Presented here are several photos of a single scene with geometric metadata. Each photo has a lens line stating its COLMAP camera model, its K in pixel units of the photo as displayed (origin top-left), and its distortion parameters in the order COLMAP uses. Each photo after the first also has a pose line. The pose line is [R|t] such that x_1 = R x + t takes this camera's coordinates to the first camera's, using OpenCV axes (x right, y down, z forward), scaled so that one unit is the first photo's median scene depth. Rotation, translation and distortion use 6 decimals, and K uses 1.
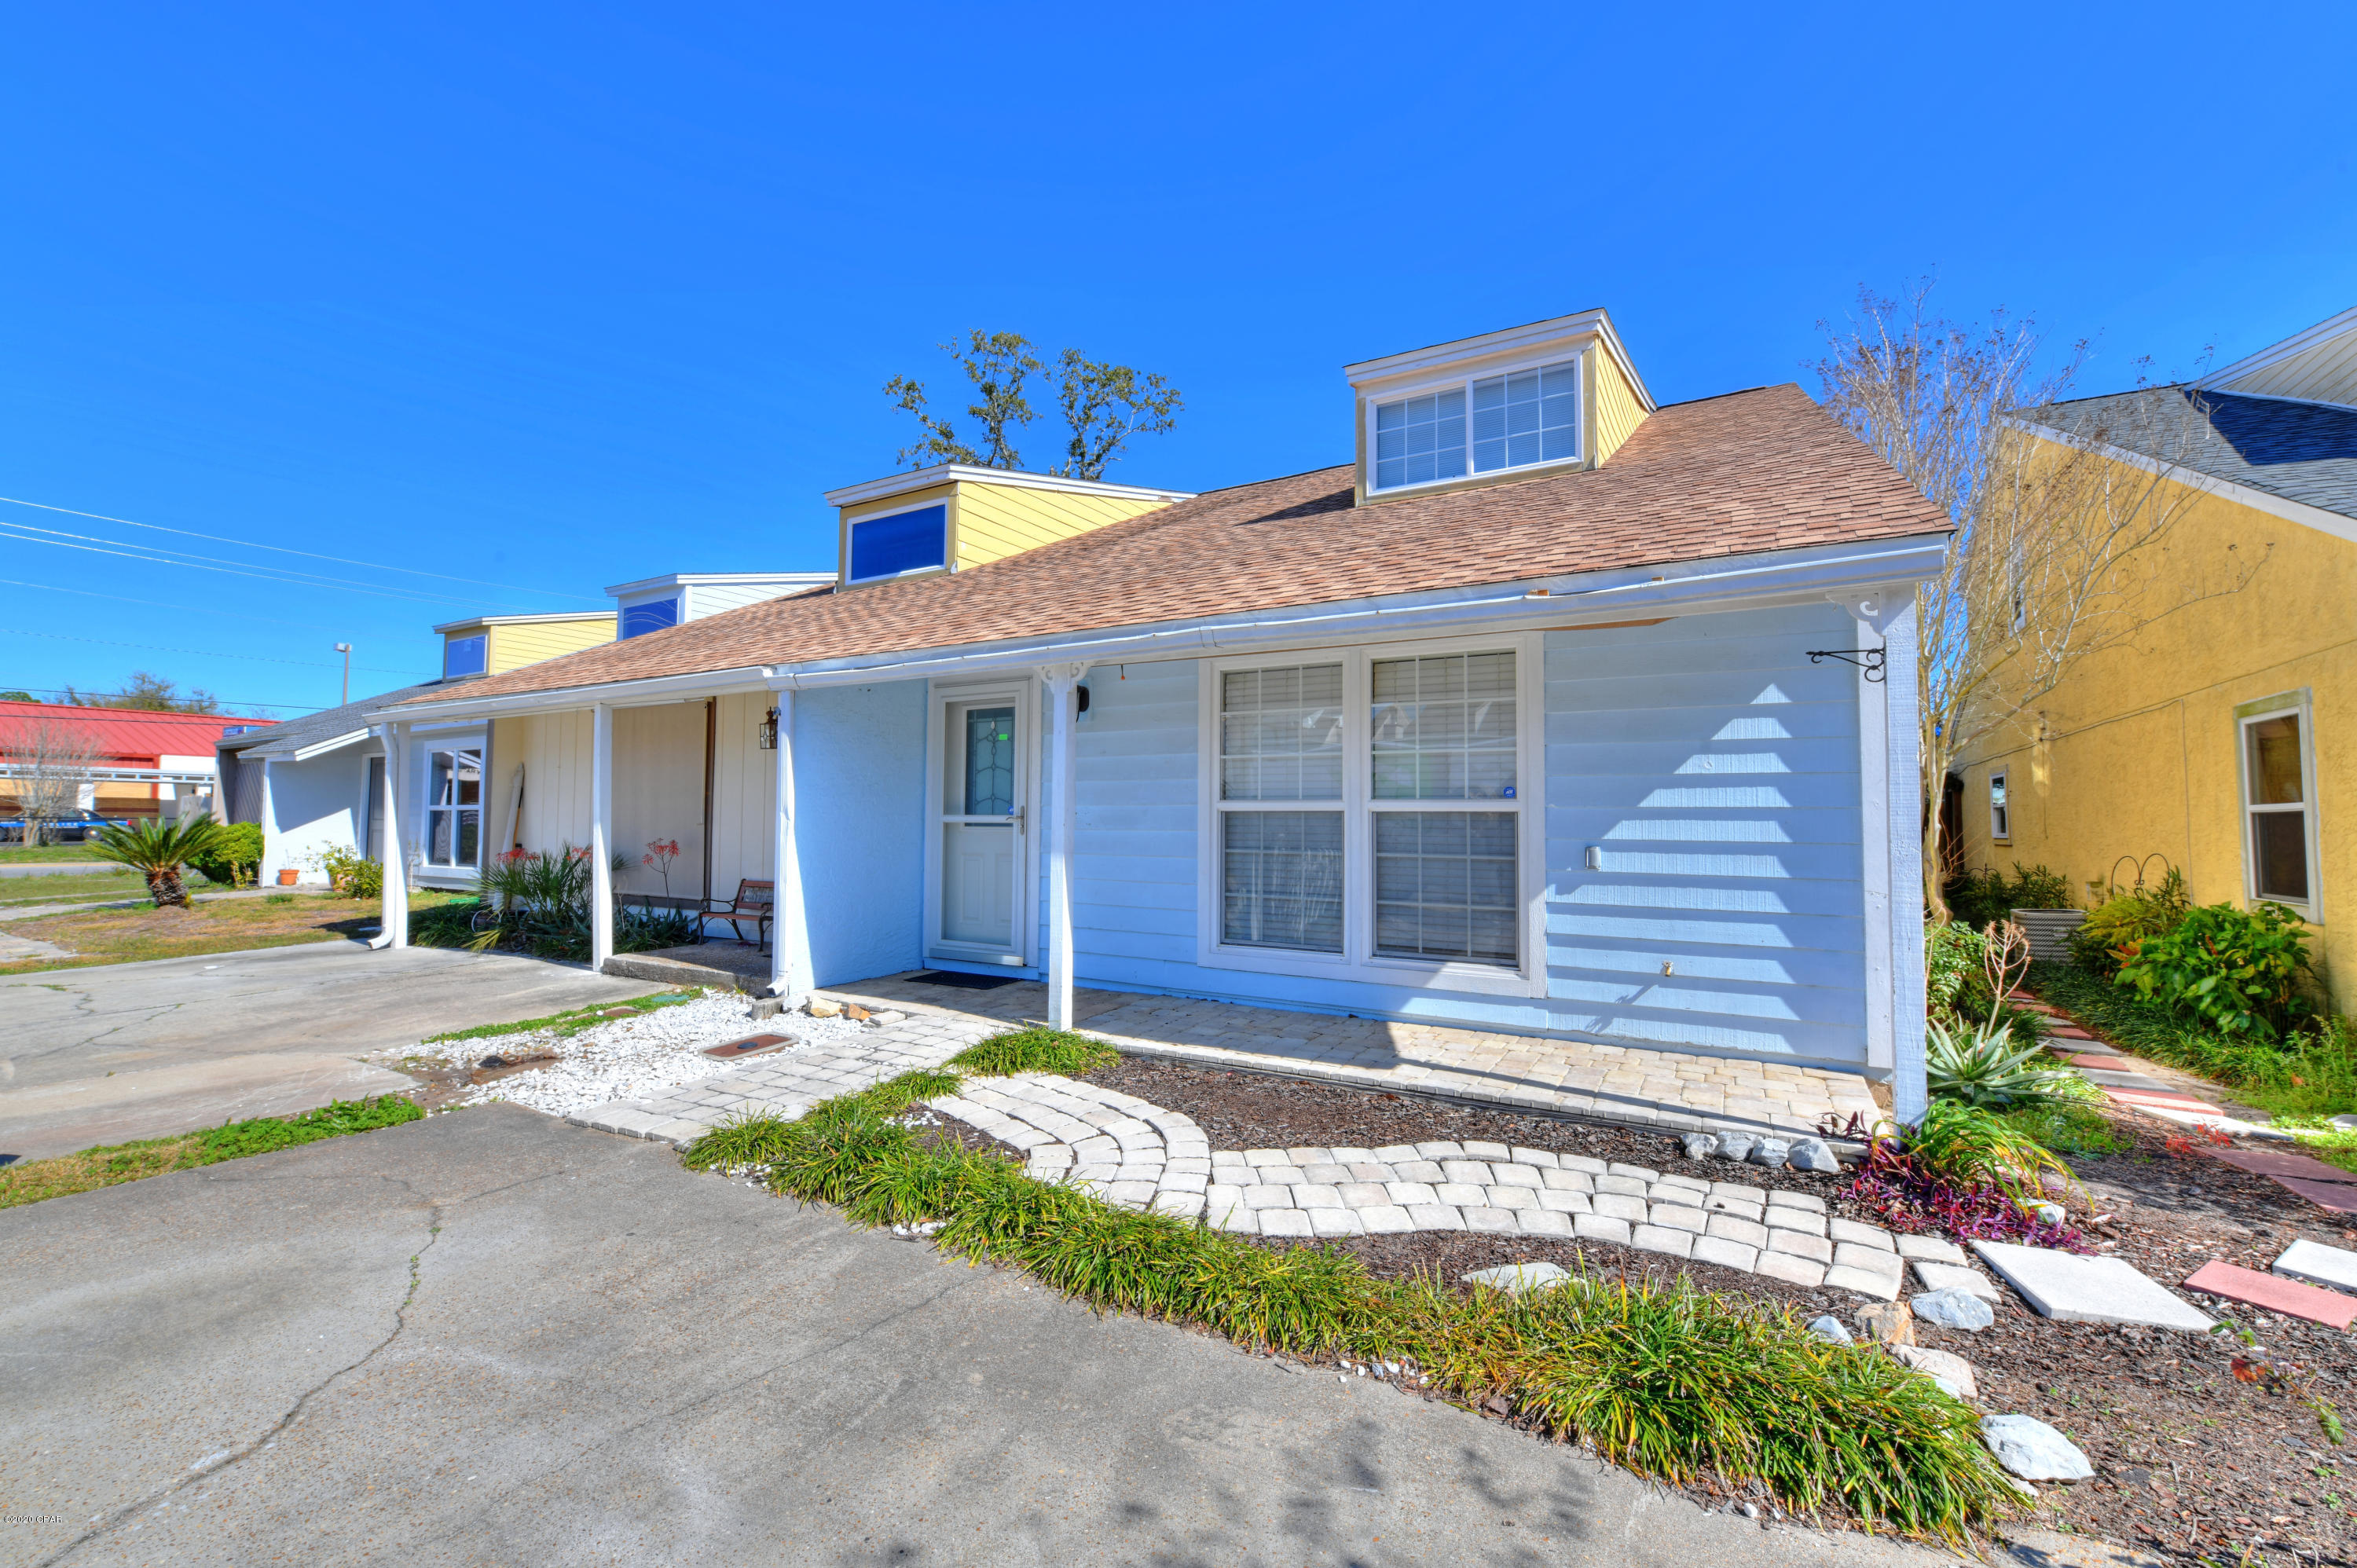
lens RADIAL K [[962.5, 0, 1178.5], [0, 962.5, 784.0], [0, 0, 1]] dist [-0.017699, -0.000360]
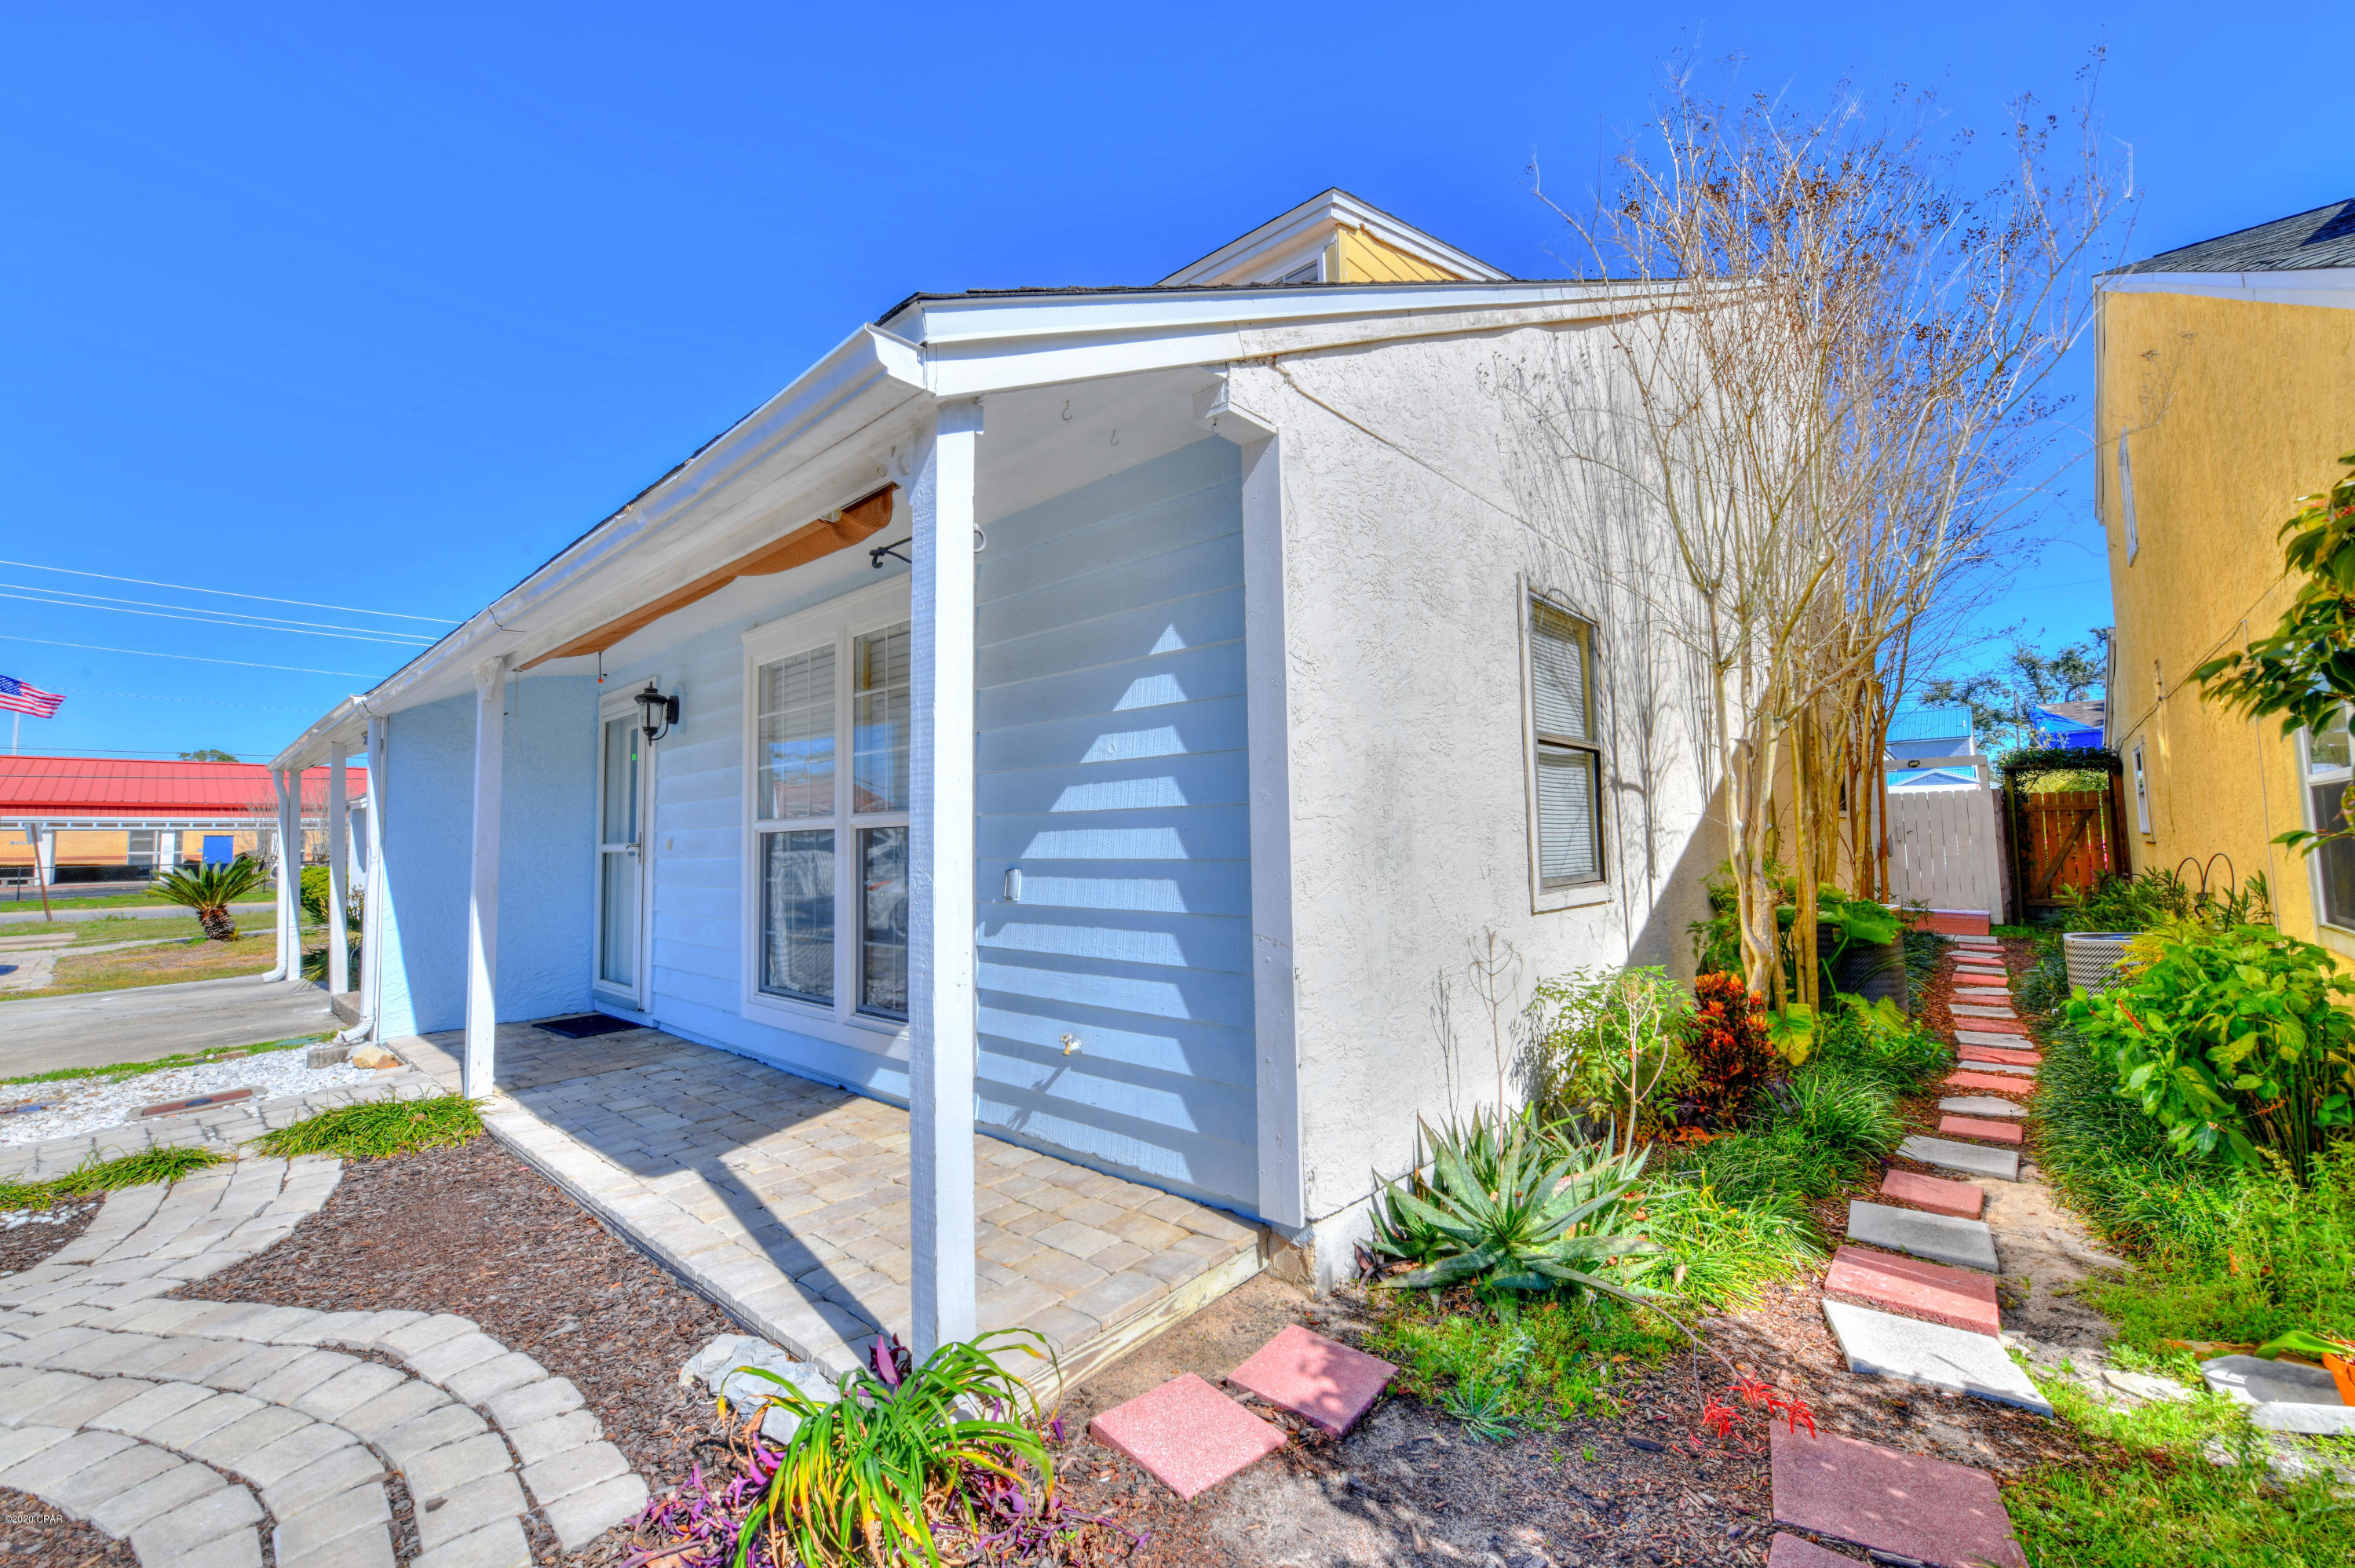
lens RADIAL K [[953.6, 0, 1179.9], [0, 953.6, 773.6], [0, 0, 1]] dist [-0.014175, -0.000200]
pose [[0.979408, -0.040582, -0.197769, 0.717866], [0.034565, 0.998831, -0.033781, 0.022470], [0.198909, 0.026250, 0.979666, 0.328531]]
